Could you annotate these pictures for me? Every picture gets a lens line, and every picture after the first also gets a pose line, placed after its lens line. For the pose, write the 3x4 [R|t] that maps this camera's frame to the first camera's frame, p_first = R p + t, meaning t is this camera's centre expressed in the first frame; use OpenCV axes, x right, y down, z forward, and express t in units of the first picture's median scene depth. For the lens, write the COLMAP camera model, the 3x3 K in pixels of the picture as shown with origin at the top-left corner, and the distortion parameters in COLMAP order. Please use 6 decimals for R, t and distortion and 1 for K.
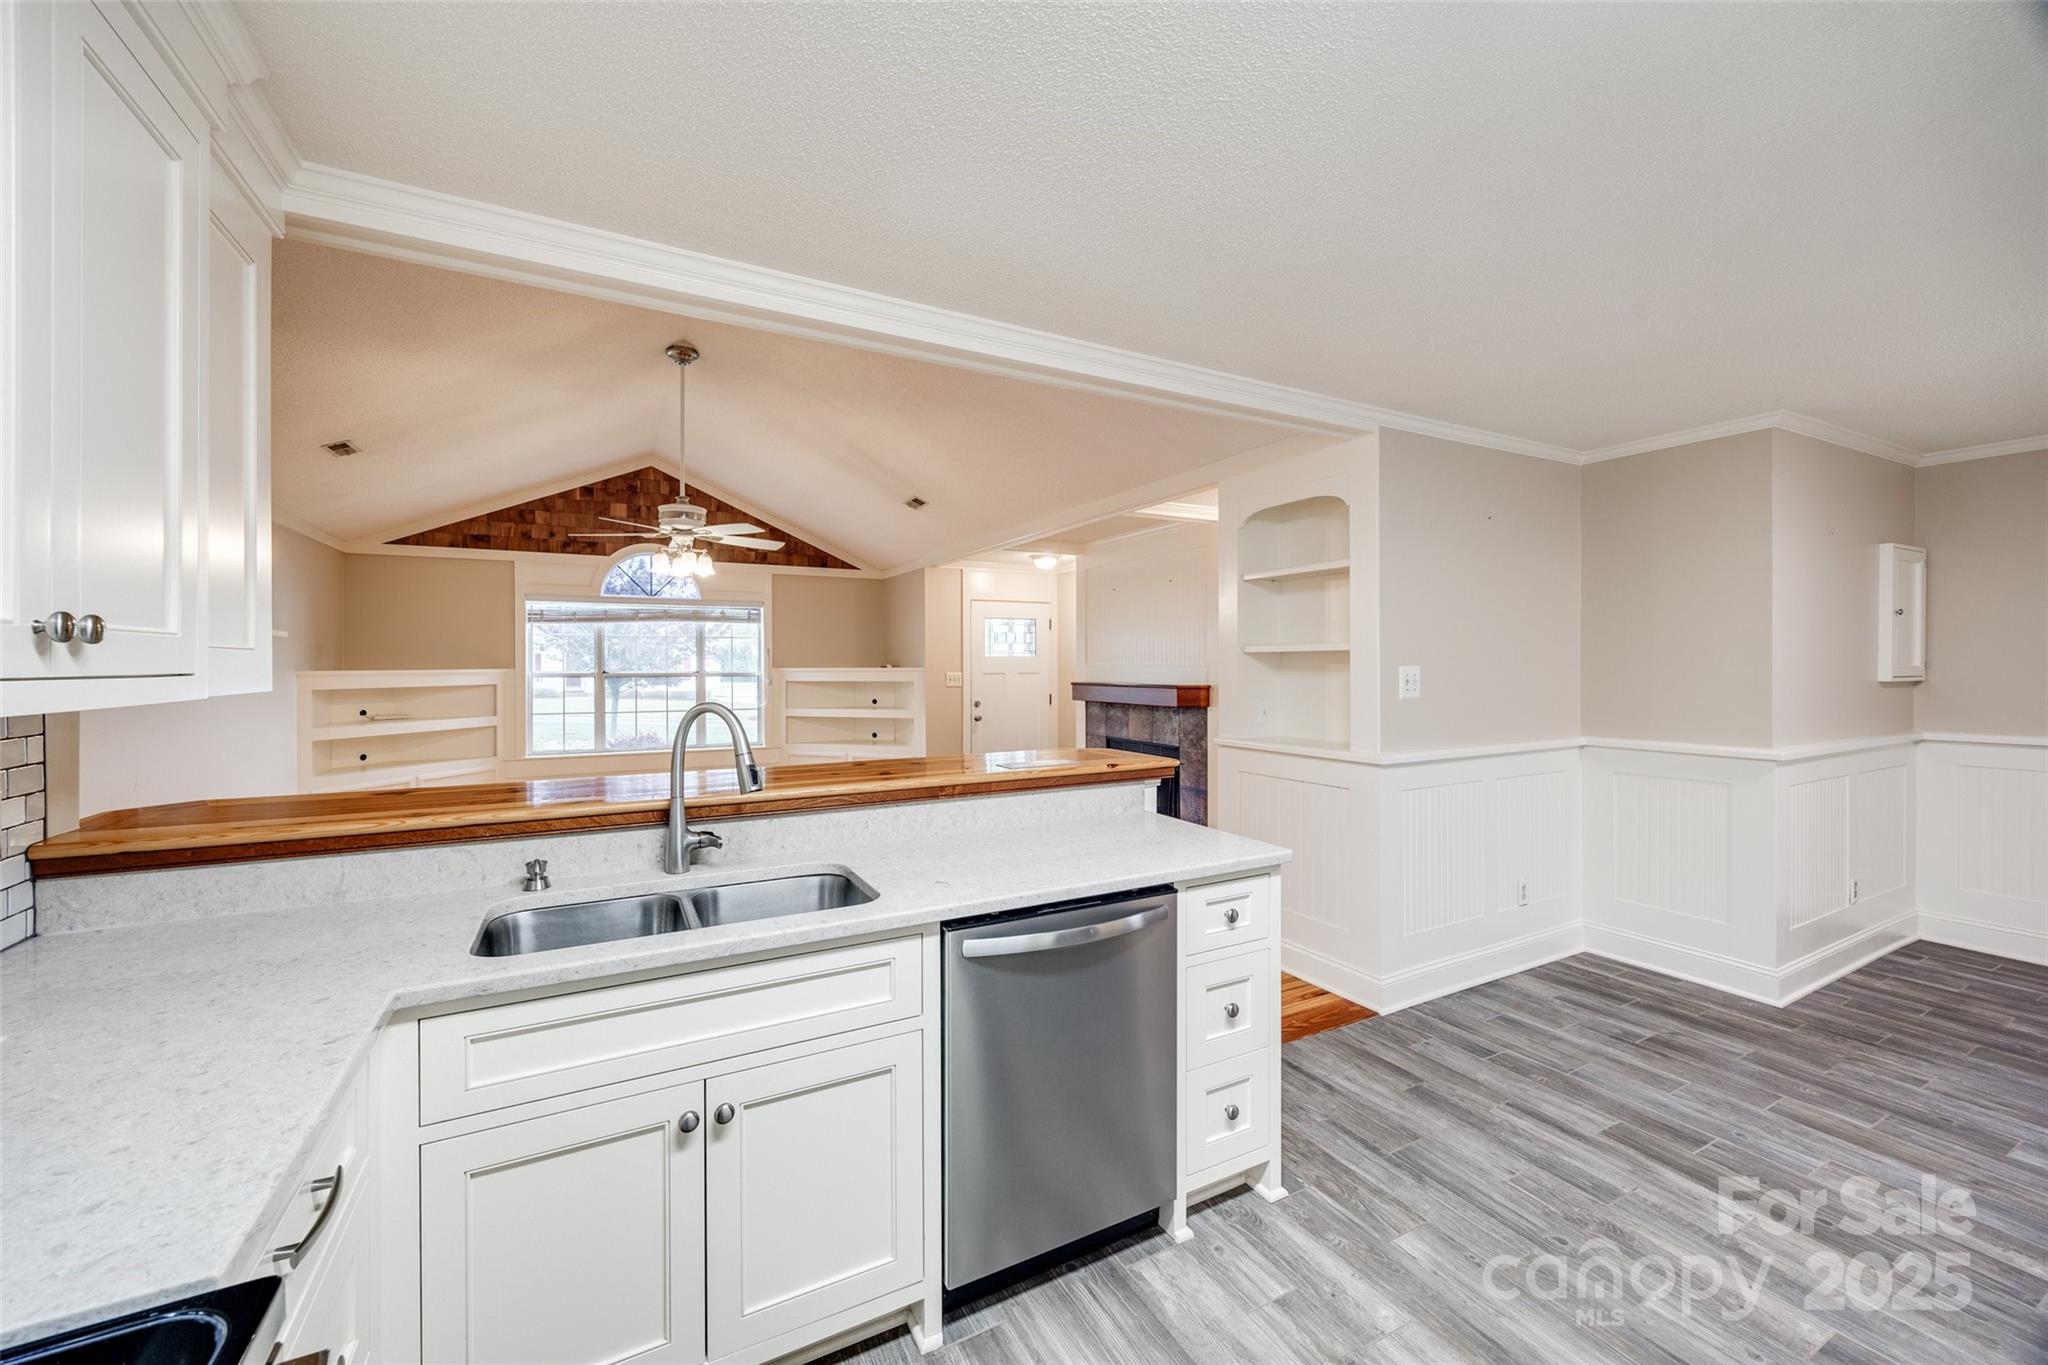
lens RADIAL K [[790.4, 0, 1018.1], [0, 790.4, 668.2], [0, 0, 1]] dist [0.000150, -0.000404]
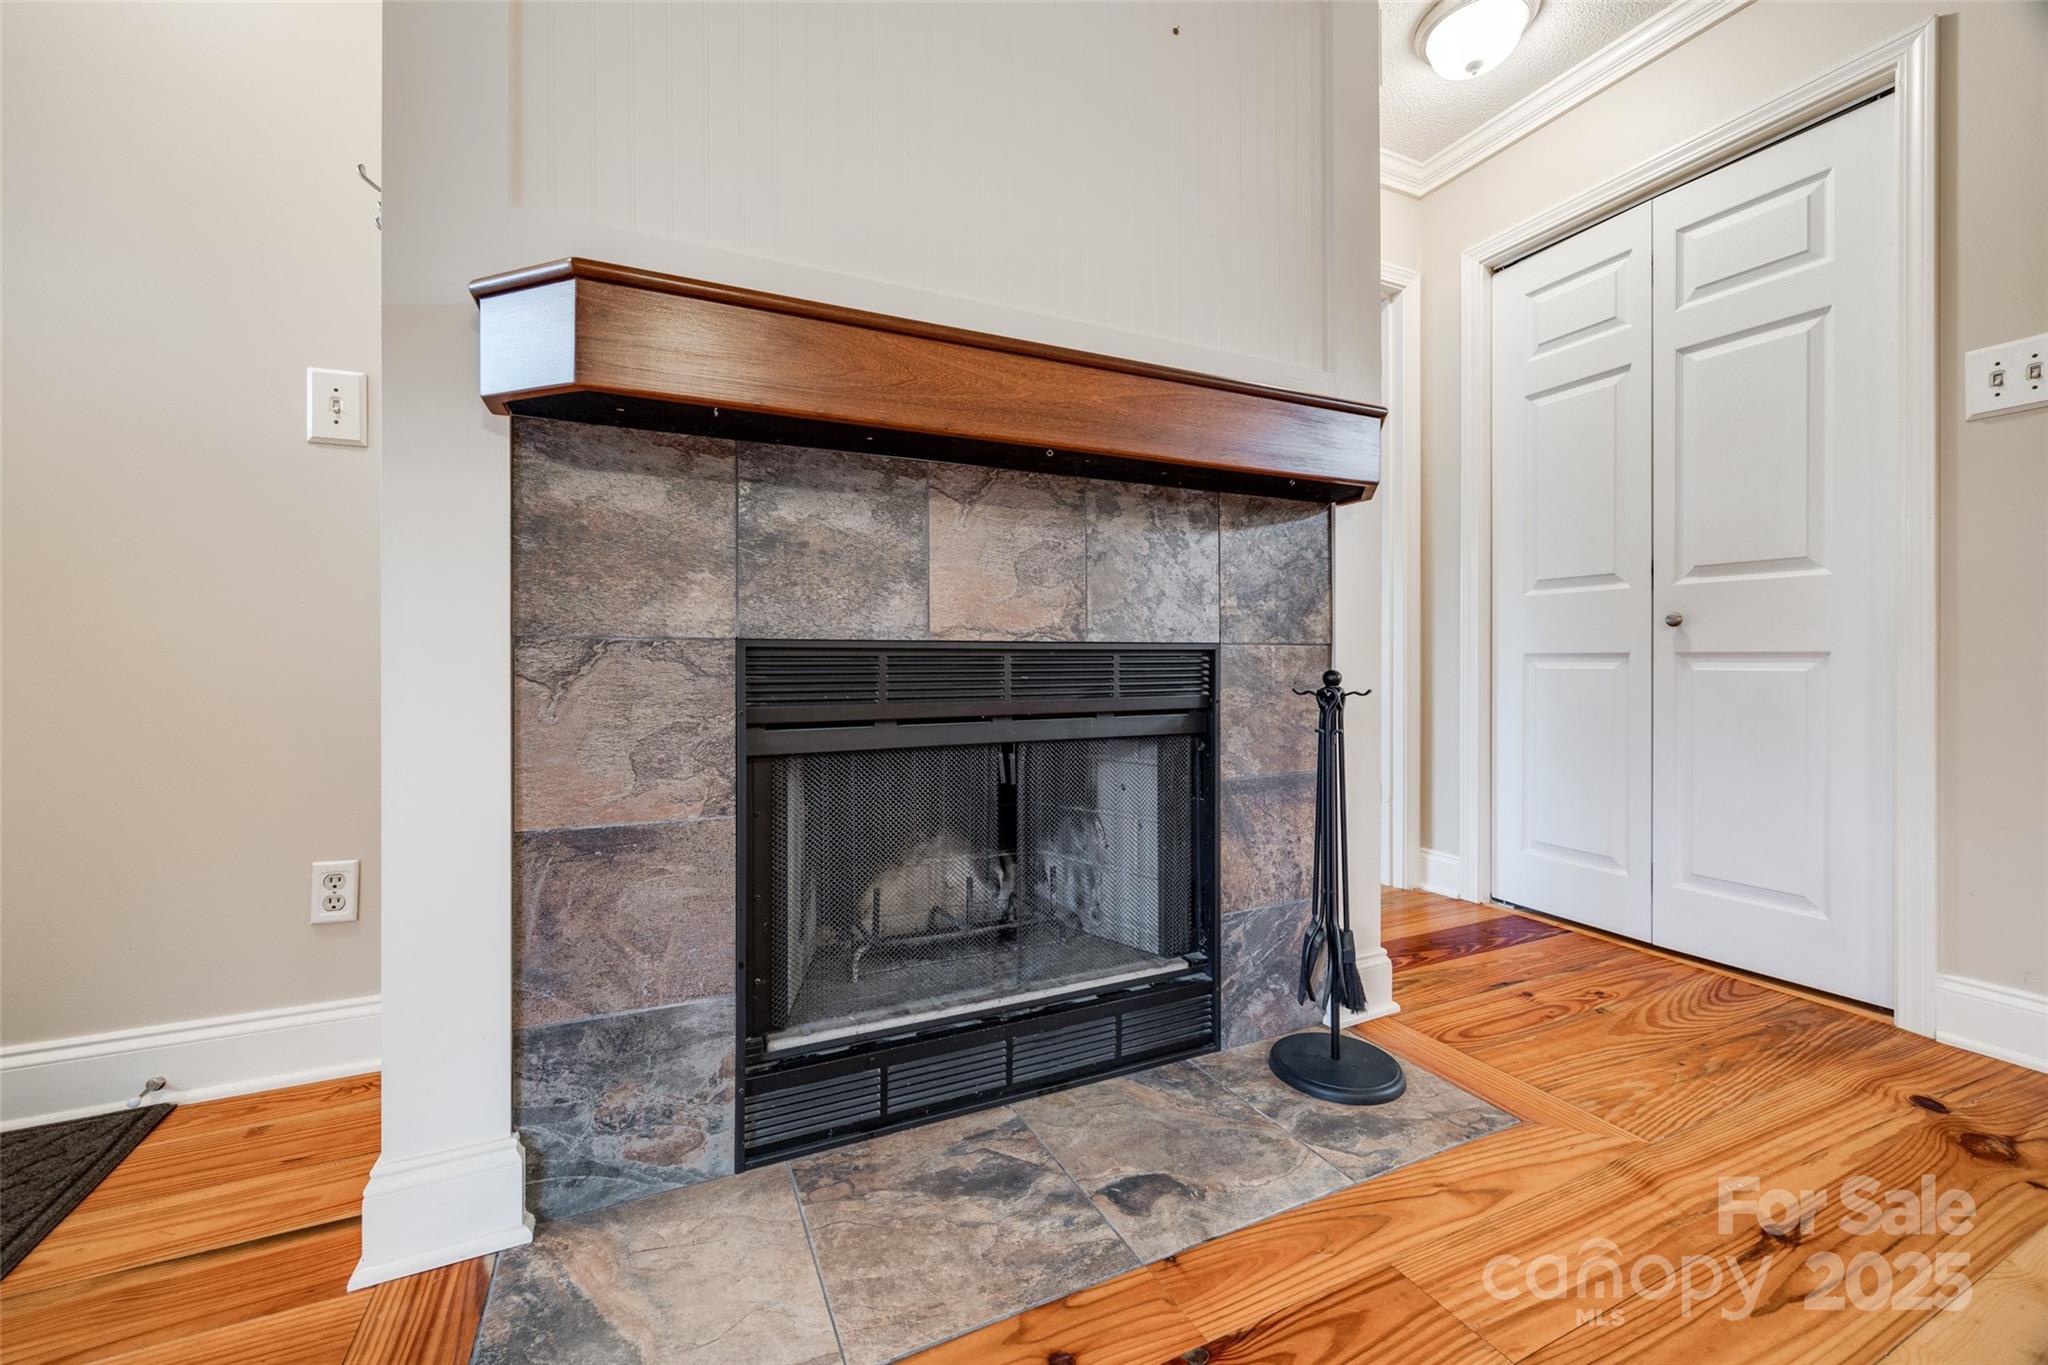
lens RADIAL K [[790.4, 0, 1014.3], [0, 790.4, 660.7], [0, 0, 1]] dist [0.000150, -0.000404]
pose [[0.059127, 0.001523, 0.998249, -0.063249], [0.006123, 0.999979, -0.001888, 0.083980], [-0.998232, 0.006224, 0.059116, 0.841347]]
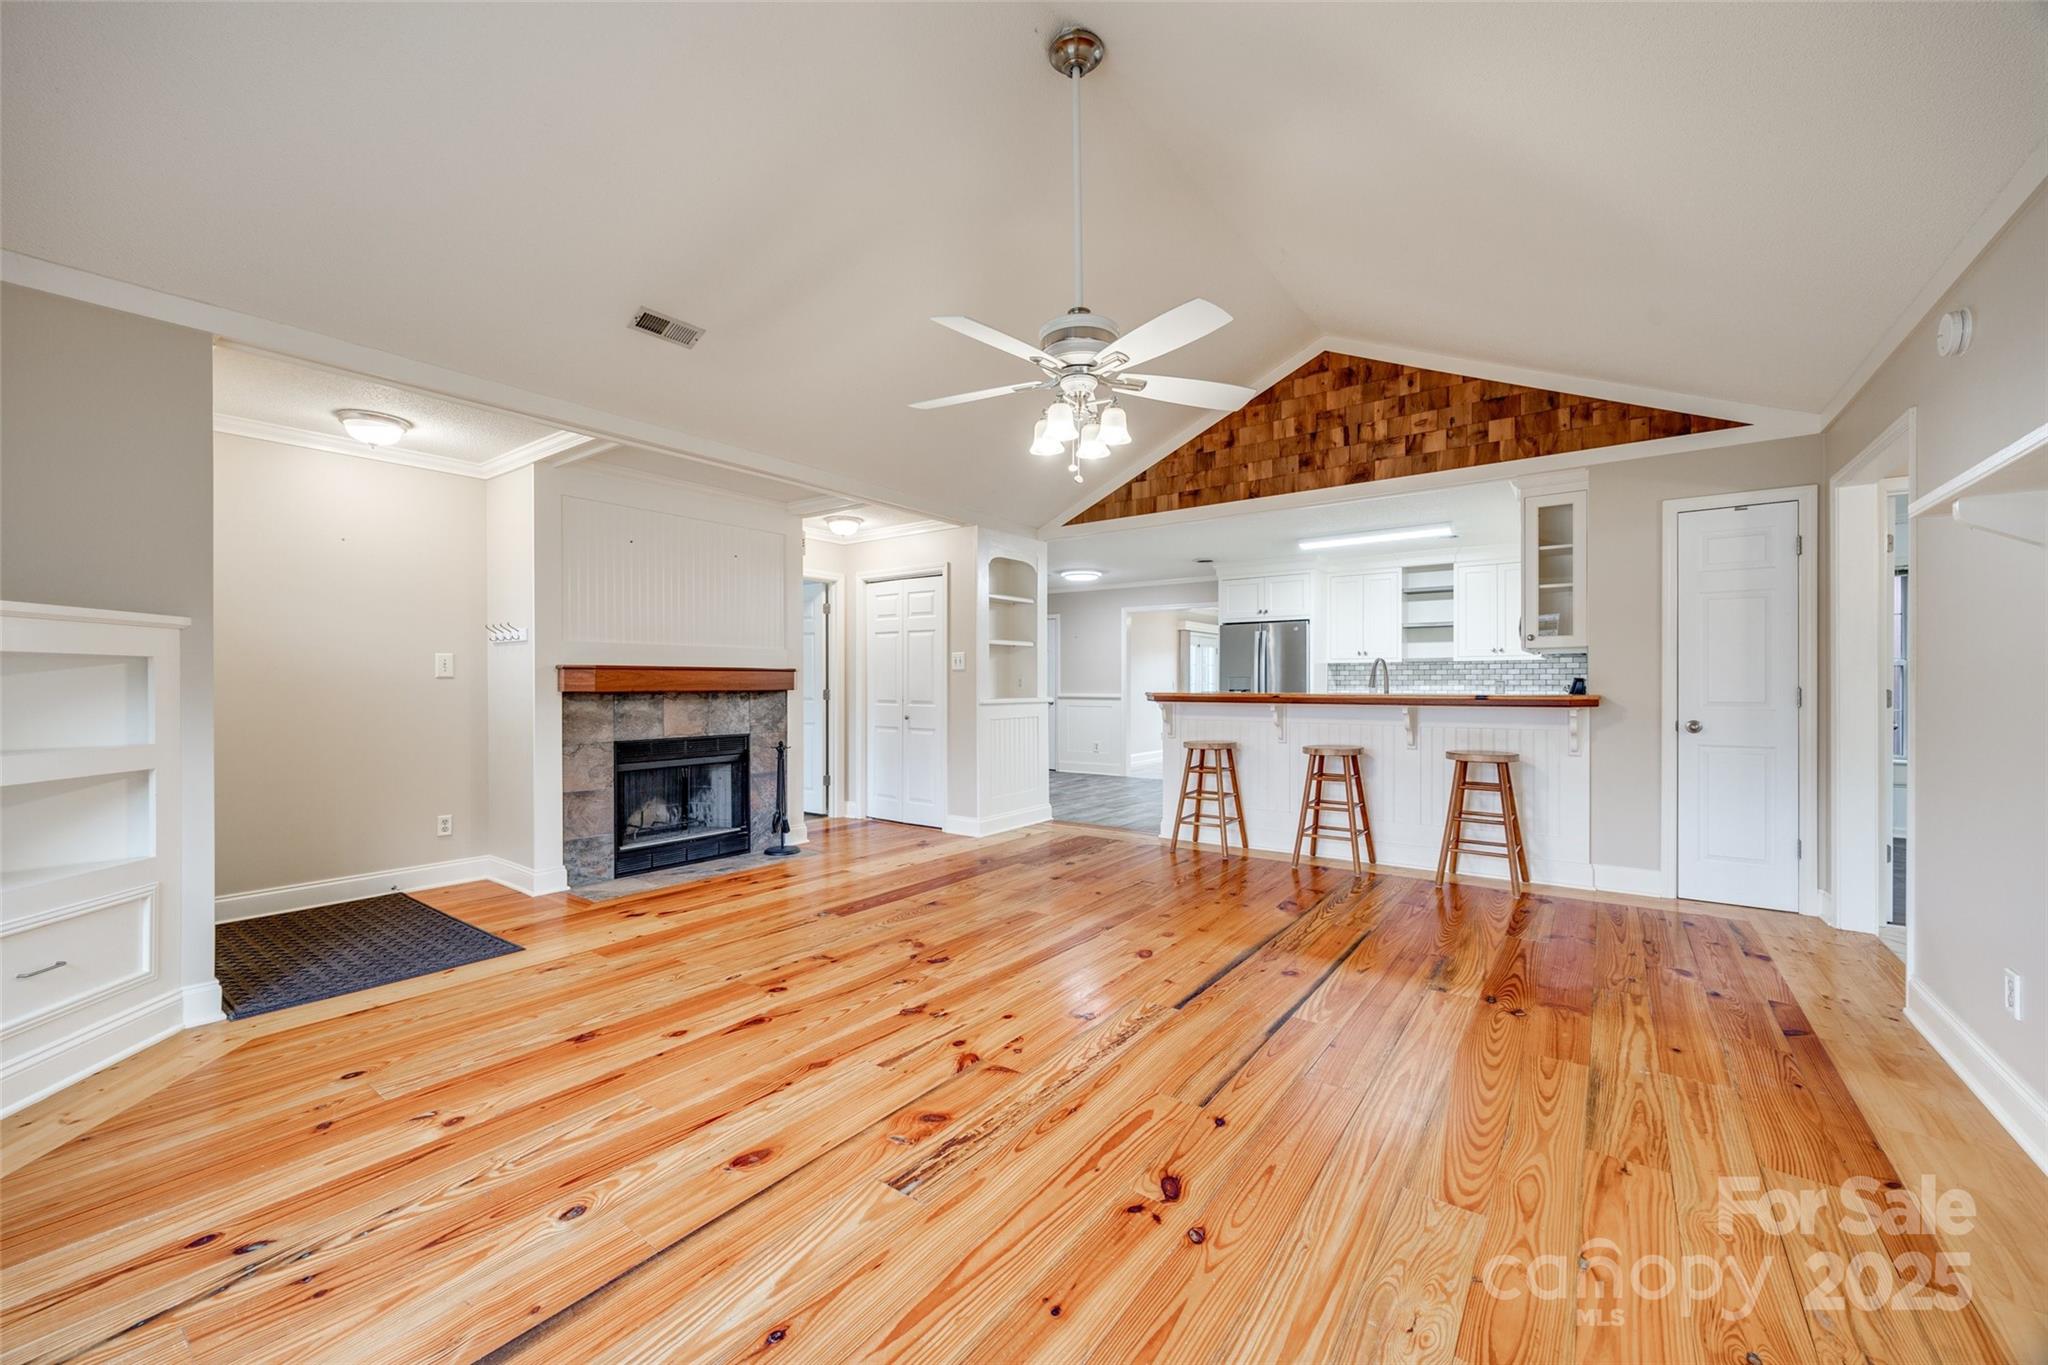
lens RADIAL K [[790.4, 0, 1024.4], [0, 790.4, 684.2], [0, 0, 1]] dist [0.000150, -0.000404]
pose [[-0.433816, 0.003448, 0.900995, -0.632049], [0.006781, 0.999977, -0.000562, 0.034142], [-0.900976, 0.005866, -0.433829, 0.887939]]
